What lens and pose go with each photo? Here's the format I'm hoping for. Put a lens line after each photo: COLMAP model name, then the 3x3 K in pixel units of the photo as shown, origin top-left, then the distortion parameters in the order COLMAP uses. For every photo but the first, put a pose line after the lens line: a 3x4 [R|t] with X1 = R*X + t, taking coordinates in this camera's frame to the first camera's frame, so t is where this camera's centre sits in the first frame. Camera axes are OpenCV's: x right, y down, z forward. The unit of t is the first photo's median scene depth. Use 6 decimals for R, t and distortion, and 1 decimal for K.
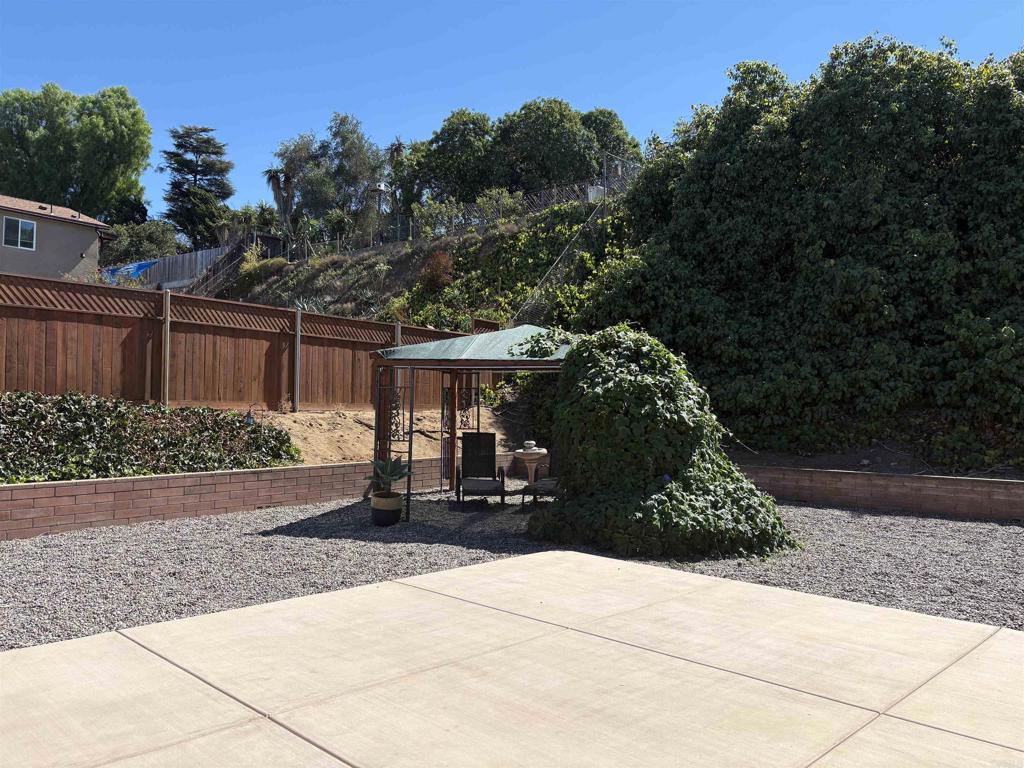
lens RADIAL K [[773.9, 0, 513.0], [0, 773.9, 378.4], [0, 0, 1]] dist [0.056208, -0.069693]
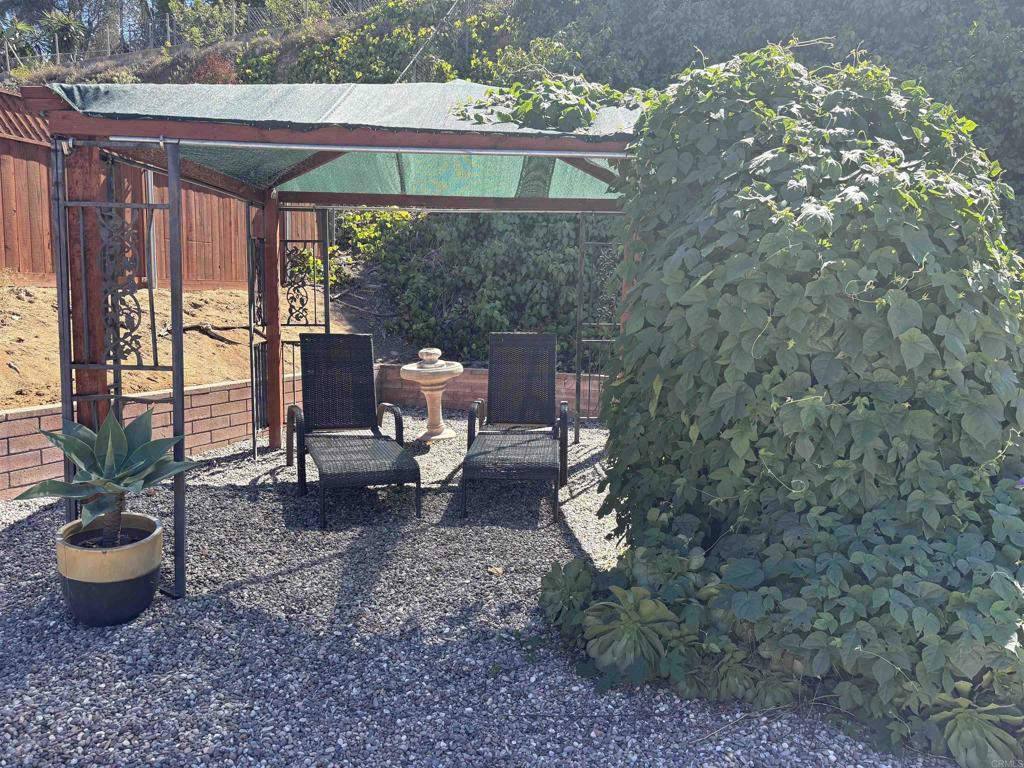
lens RADIAL K [[773.9, 0, 513.0], [0, 773.9, 378.4], [0, 0, 1]] dist [0.056208, -0.069693]
pose [[0.964210, -0.021627, 0.264257, -0.061542], [-0.016690, 0.989740, 0.141899, 0.025955], [-0.264614, -0.141231, 0.953957, 0.480112]]
